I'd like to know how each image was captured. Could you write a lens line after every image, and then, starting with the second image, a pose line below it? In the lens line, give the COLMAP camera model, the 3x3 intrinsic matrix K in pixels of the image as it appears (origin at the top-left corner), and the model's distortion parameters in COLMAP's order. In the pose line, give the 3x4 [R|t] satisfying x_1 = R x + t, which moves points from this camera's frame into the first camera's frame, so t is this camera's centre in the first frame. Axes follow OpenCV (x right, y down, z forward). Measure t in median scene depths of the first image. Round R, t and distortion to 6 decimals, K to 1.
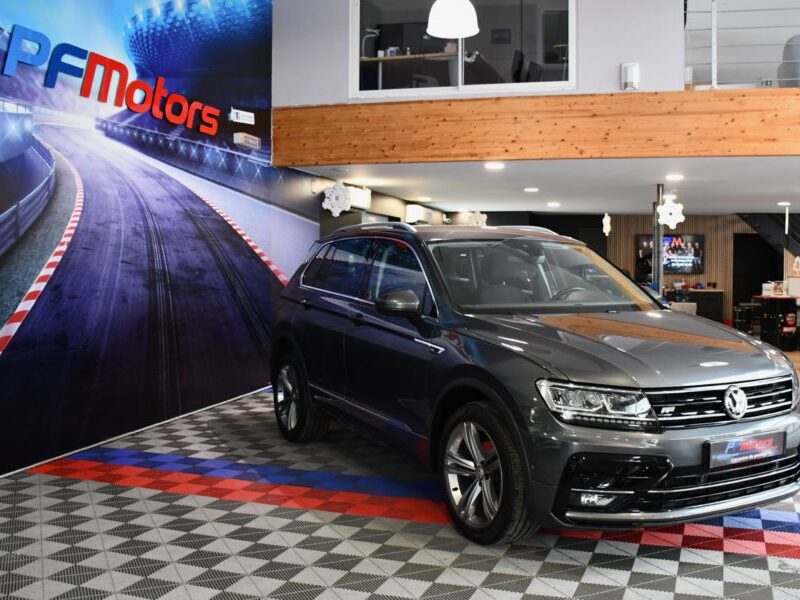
lens RADIAL K [[861.1, 0, 374.5], [0, 861.1, 349.7], [0, 0, 1]] dist [-0.126573, 0.000000]
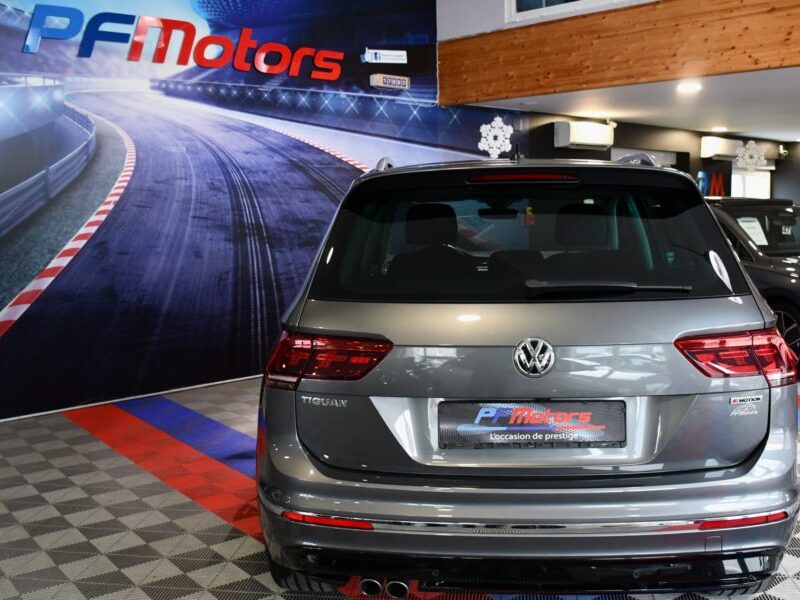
lens RADIAL K [[861.1, 0, 346.8], [0, 861.1, 306.9], [0, 0, 1]] dist [-0.126573, 0.000000]
pose [[0.838881, 0.047089, -0.542274, 0.409455], [-0.033063, 0.998820, 0.035585, -0.037700], [0.543310, -0.011922, 0.839448, 0.231595]]
